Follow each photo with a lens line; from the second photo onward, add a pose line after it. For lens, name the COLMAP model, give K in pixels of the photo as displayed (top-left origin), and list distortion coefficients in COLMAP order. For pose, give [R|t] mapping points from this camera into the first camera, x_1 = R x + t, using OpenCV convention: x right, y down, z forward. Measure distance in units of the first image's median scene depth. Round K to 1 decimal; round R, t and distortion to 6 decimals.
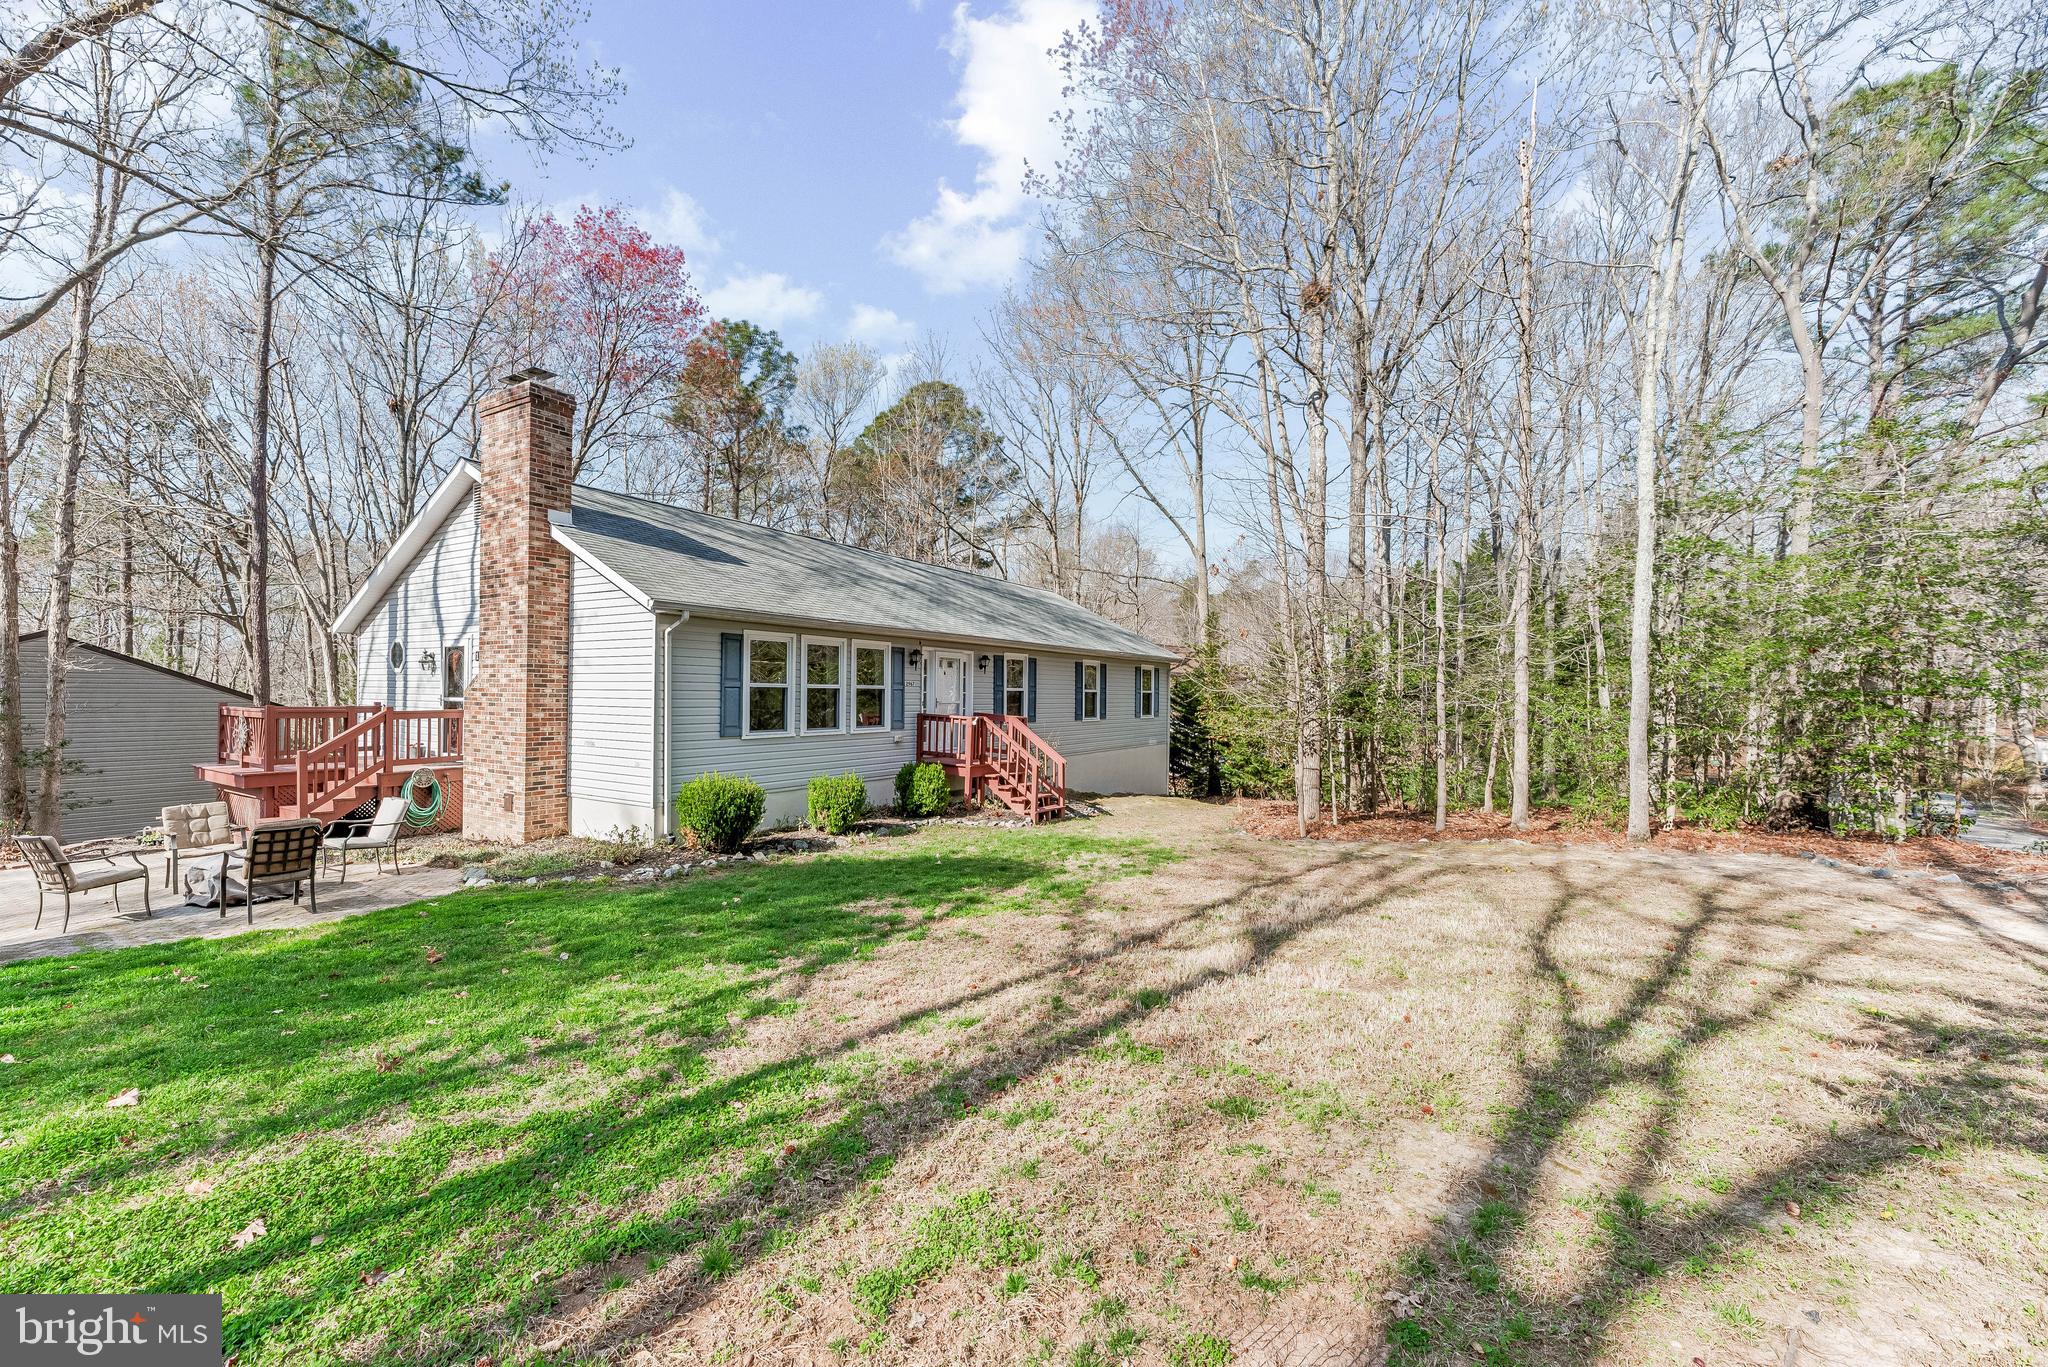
lens RADIAL K [[824.9, 0, 1015.8], [0, 824.9, 689.7], [0, 0, 1]] dist [-0.000113, -0.000127]
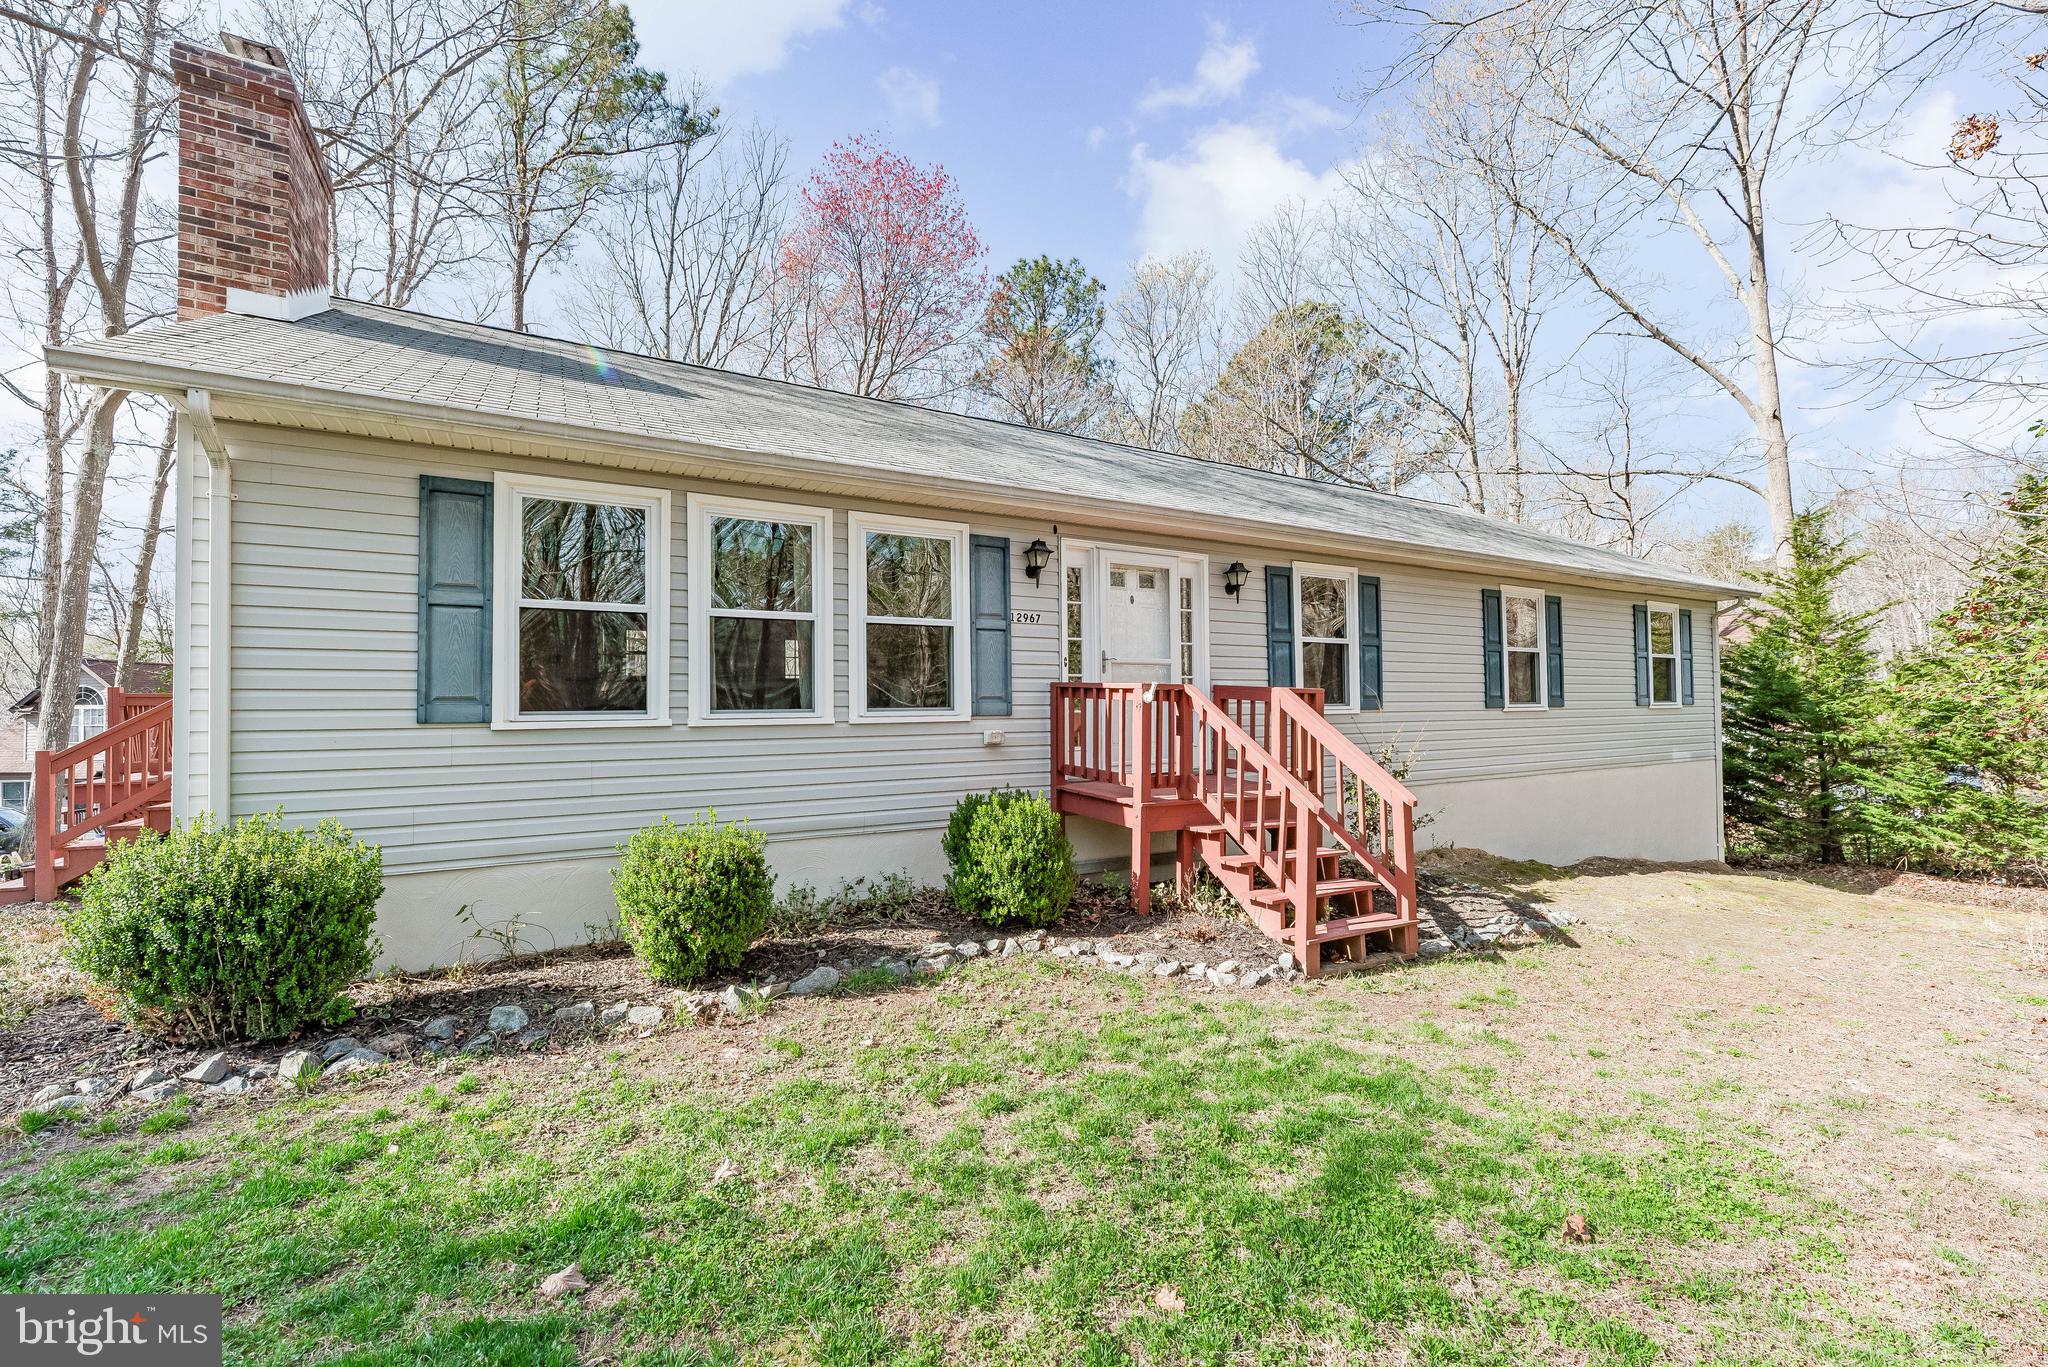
lens RADIAL K [[824.9, 0, 1022.8], [0, 824.9, 680.8], [0, 0, 1]] dist [-0.000113, -0.000127]
pose [[0.880322, -0.036894, -0.472940, 0.085142], [0.021635, 0.999056, -0.037665, 0.045440], [0.473883, 0.022925, 0.880289, 0.602920]]
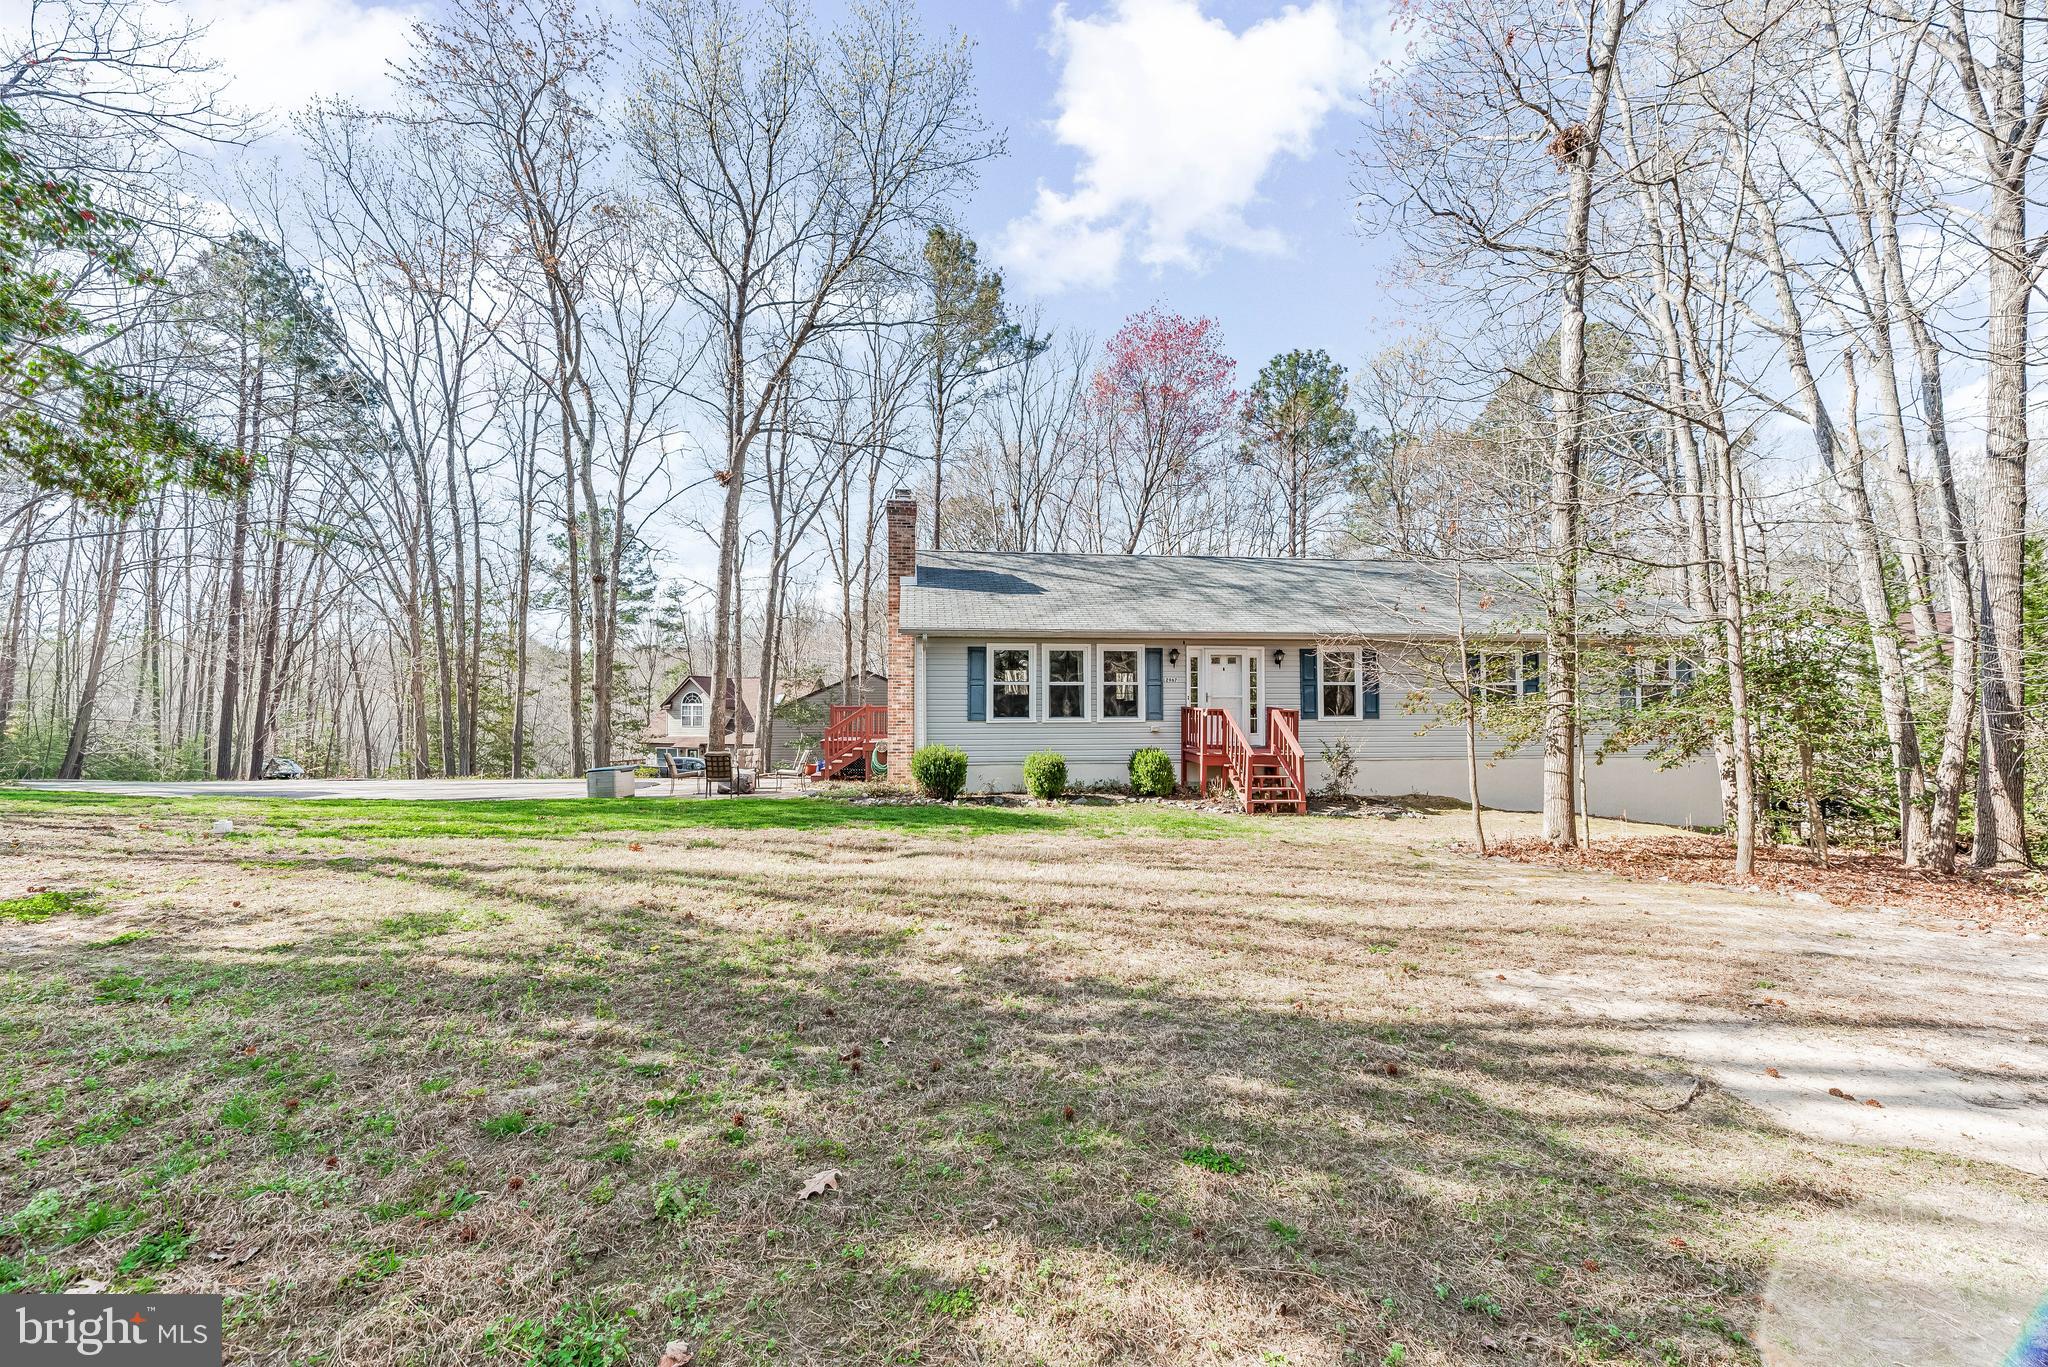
lens RADIAL K [[824.9, 0, 1013.5], [0, 824.9, 692.8], [0, 0, 1]] dist [-0.000113, -0.000127]
pose [[0.625289, -0.027387, -0.779912, 0.615098], [0.011081, 0.999595, -0.026217, 0.037282], [0.780314, 0.007751, 0.625340, 0.137655]]
